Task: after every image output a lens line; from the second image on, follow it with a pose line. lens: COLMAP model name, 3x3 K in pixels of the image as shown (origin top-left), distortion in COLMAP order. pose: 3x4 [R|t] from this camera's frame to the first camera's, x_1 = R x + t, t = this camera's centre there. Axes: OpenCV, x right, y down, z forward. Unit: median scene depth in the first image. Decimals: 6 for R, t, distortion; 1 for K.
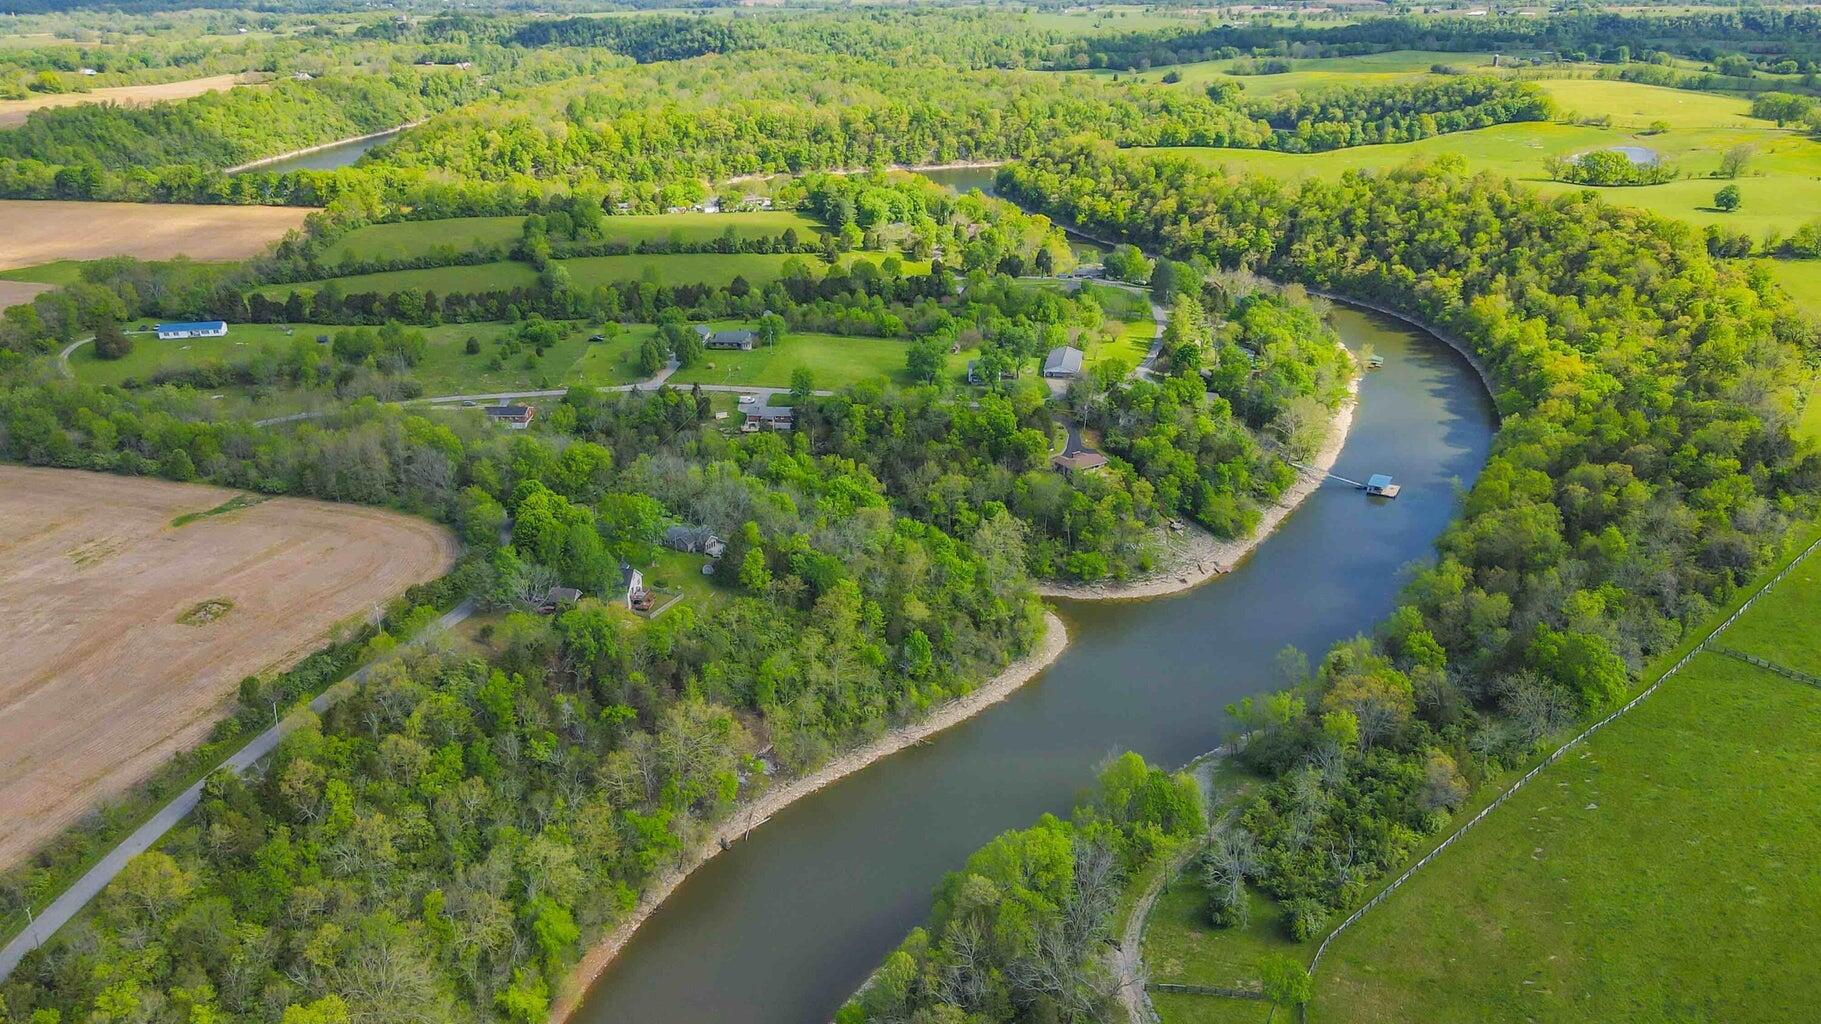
lens RADIAL K [[1335.1, 0, 910.5], [0, 1335.1, 512.0], [0, 0, 1]] dist [0.010716, 0.010948]
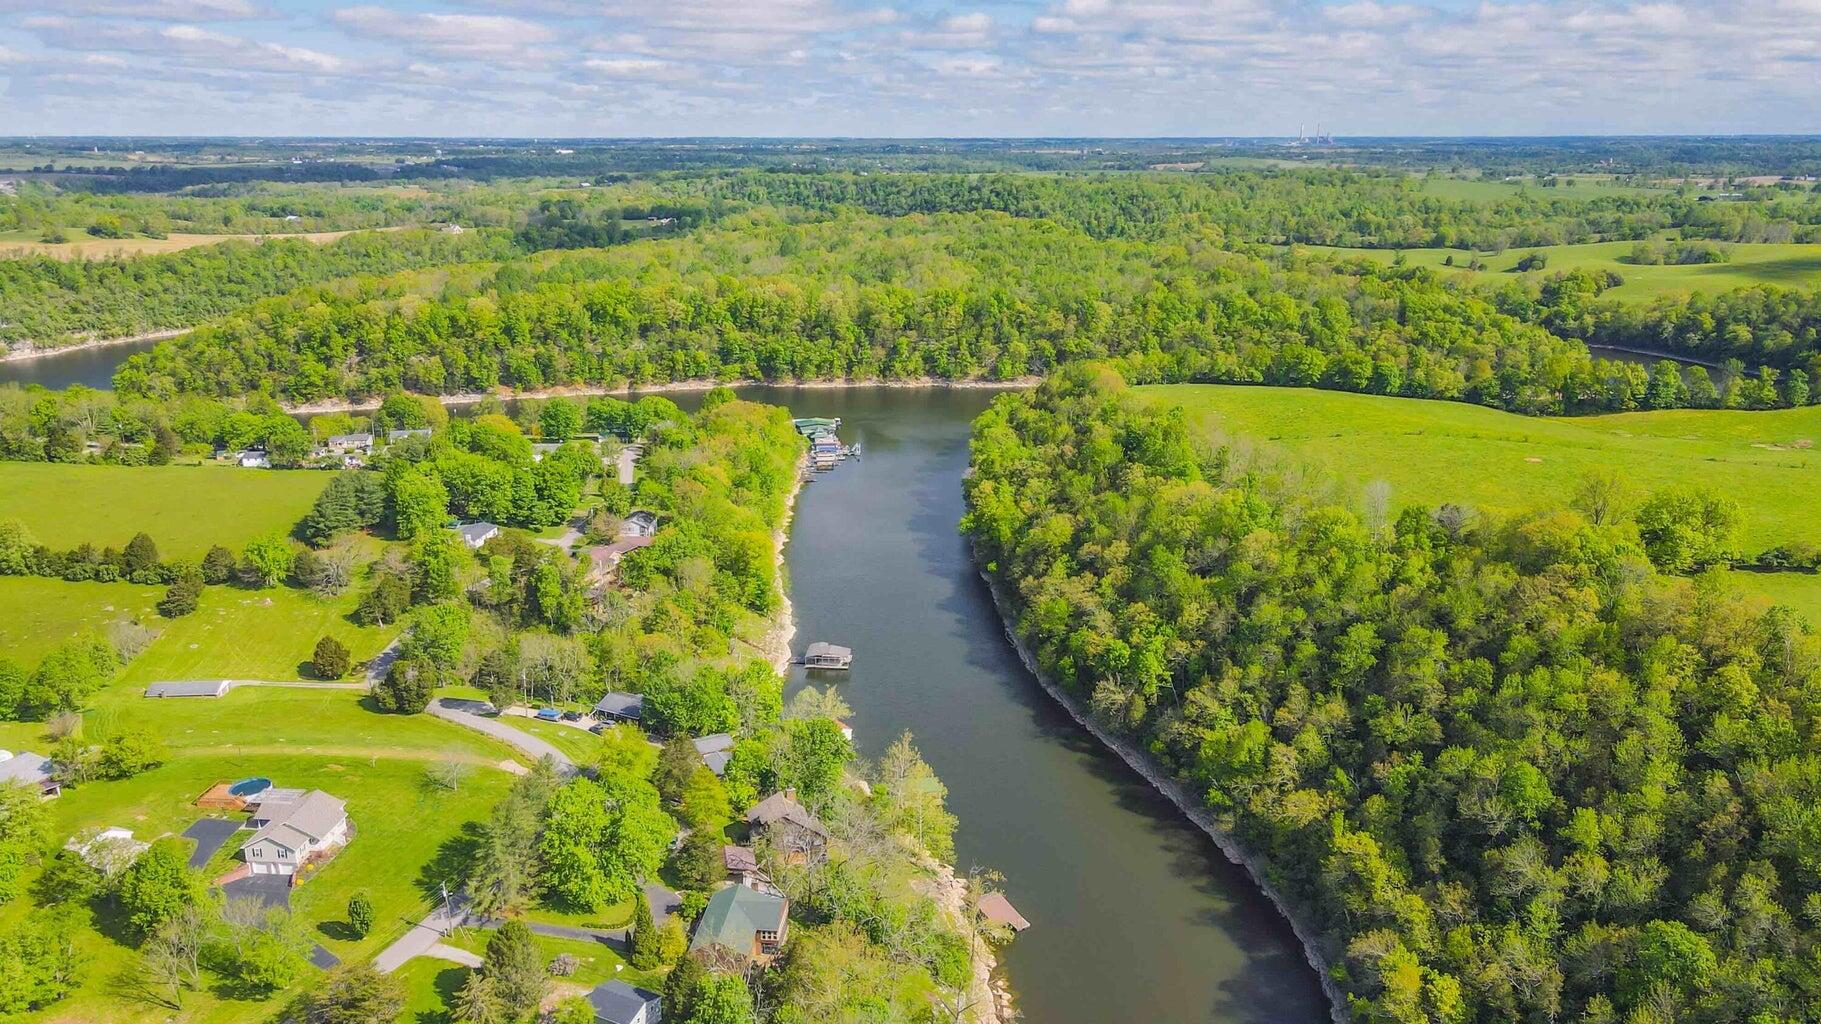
lens RADIAL K [[1368.0, 0, 910.5], [0, 1368.0, 512.0], [0, 0, 1]] dist [0.003996, 0.005213]
pose [[0.937877, 0.097081, -0.333109, 0.227539], [-0.136149, 0.986030, -0.095963, -0.135275], [0.319139, 0.135354, 0.937992, 0.390577]]
